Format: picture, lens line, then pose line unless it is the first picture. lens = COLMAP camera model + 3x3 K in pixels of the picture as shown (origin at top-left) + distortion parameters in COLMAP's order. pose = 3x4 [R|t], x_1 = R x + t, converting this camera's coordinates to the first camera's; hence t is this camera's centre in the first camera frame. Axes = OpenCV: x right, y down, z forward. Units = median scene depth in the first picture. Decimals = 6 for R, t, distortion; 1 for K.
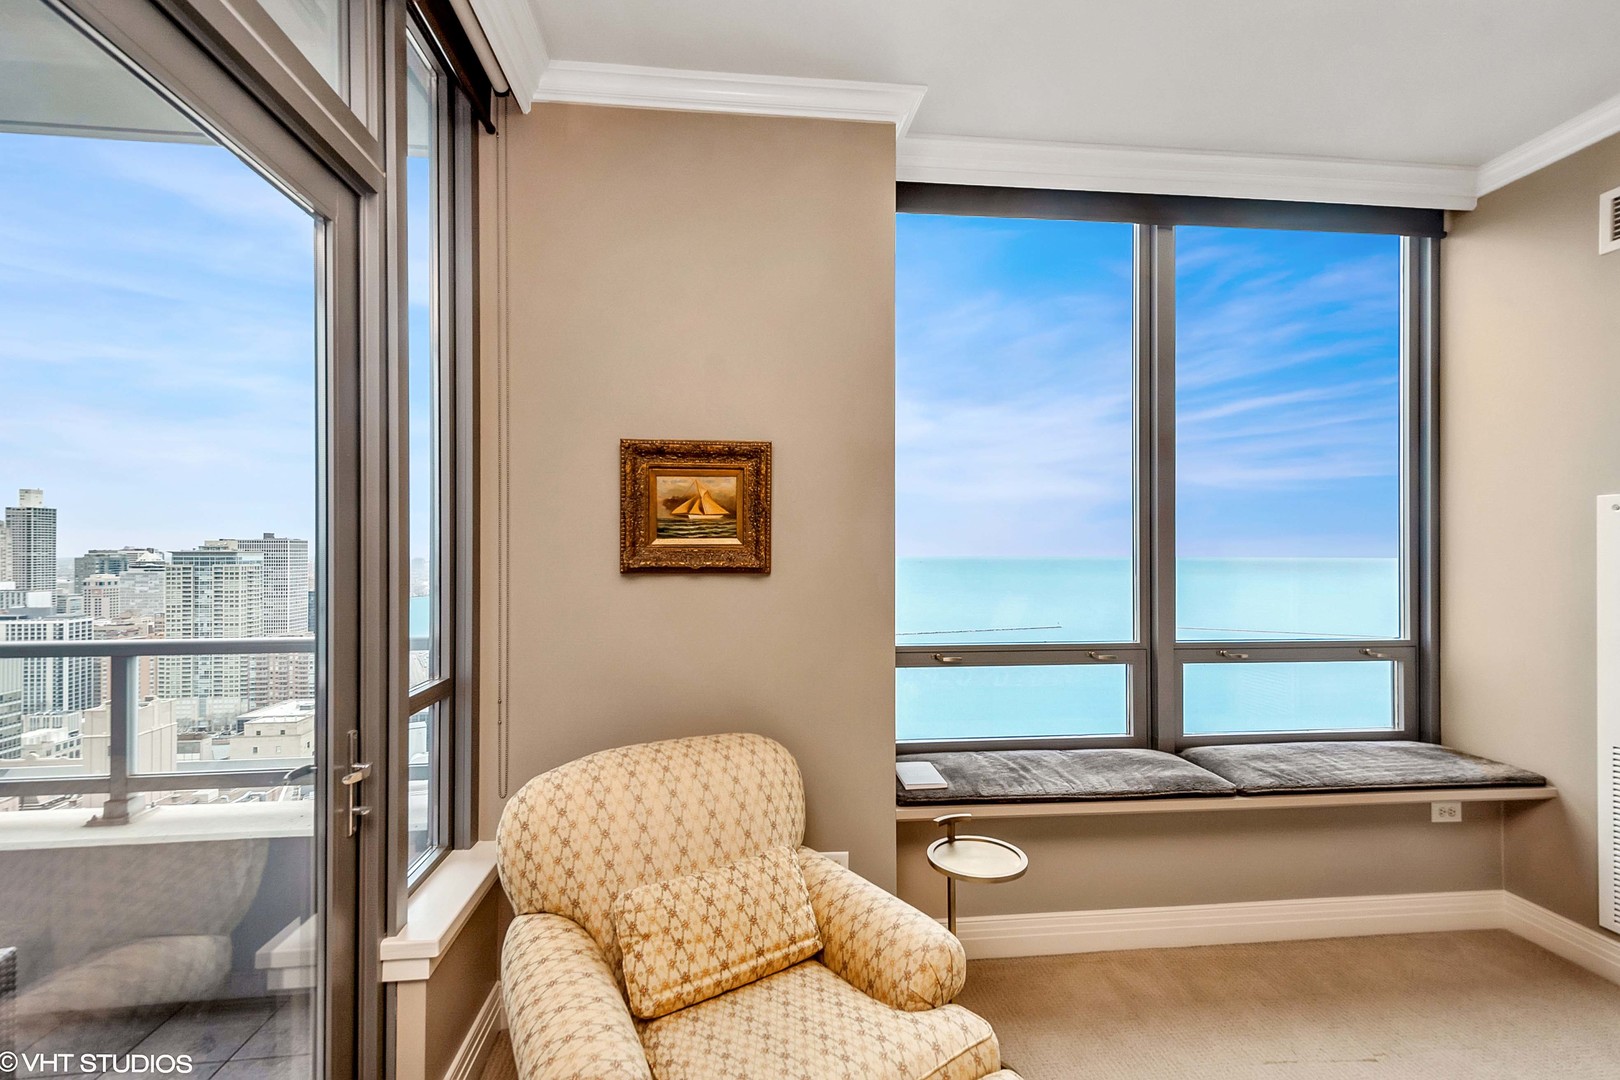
lens RADIAL K [[712.2, 0, 795.8], [0, 712.2, 549.4], [0, 0, 1]] dist [0.006681, -0.000276]
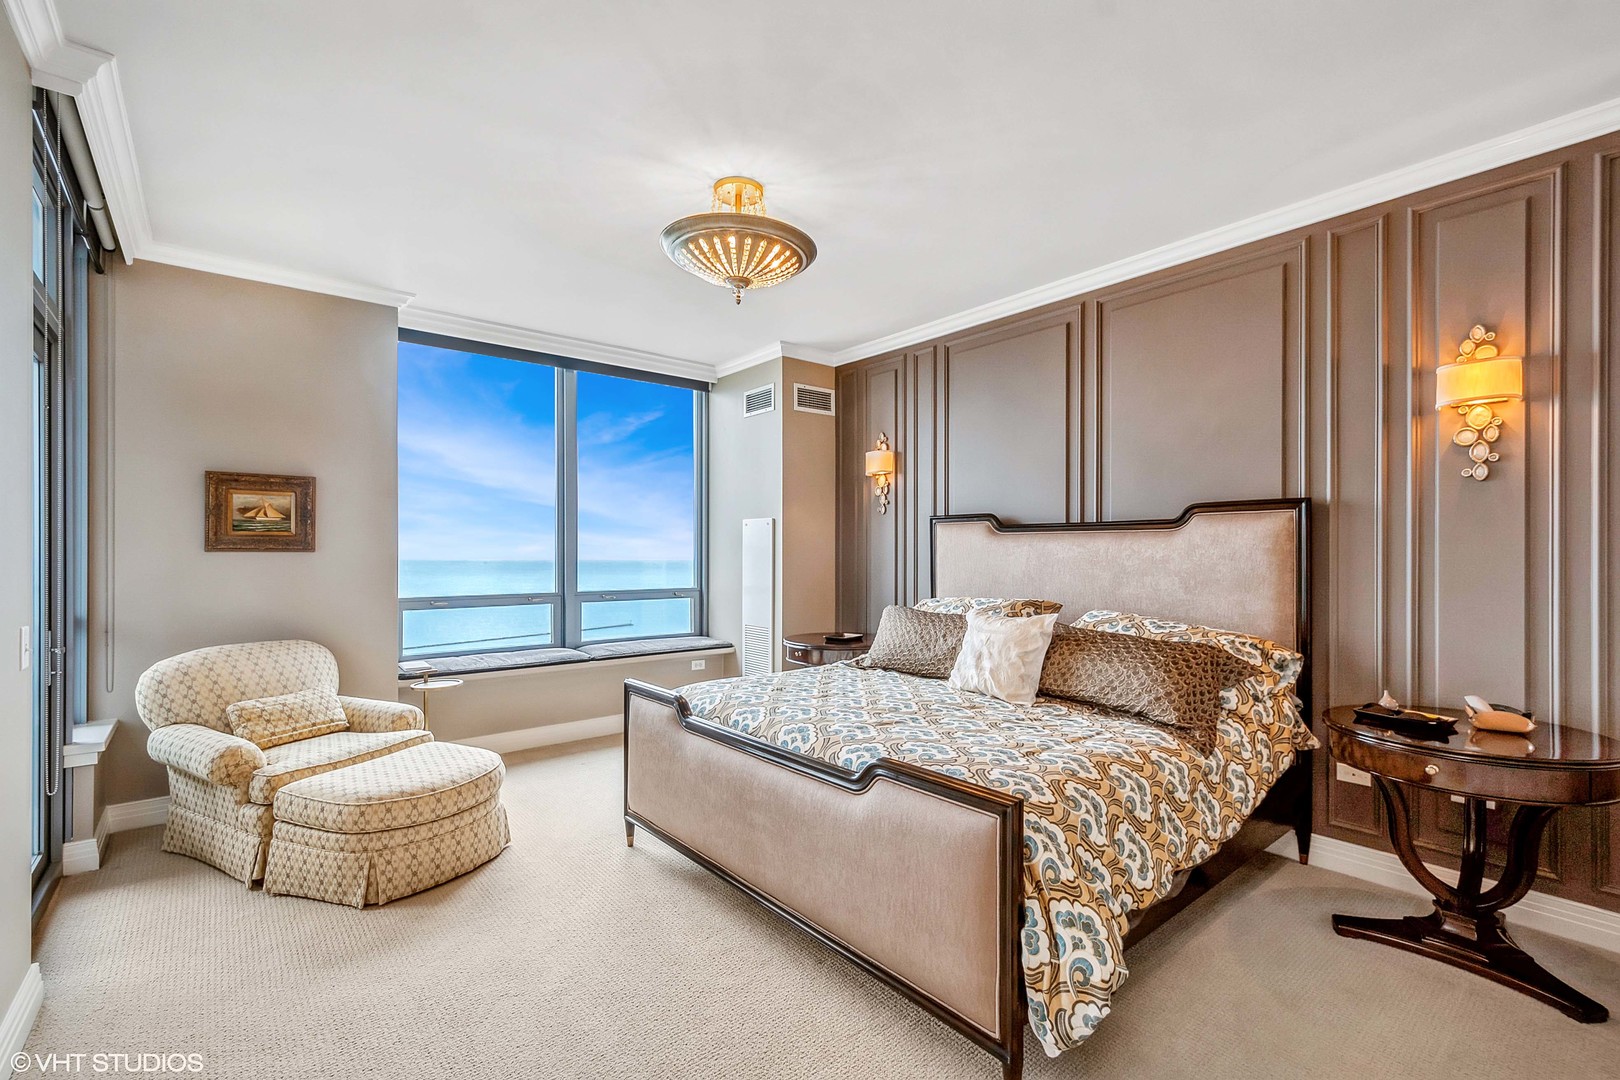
lens RADIAL K [[707.4, 0, 807.6], [0, 707.4, 555.6], [0, 0, 1]] dist [0.014948, -0.004718]
pose [[0.829296, -0.001279, 0.558807, -0.010729], [-0.003305, 0.999969, 0.007192, 0.024956], [-0.558799, -0.007811, 0.829266, -1.119784]]
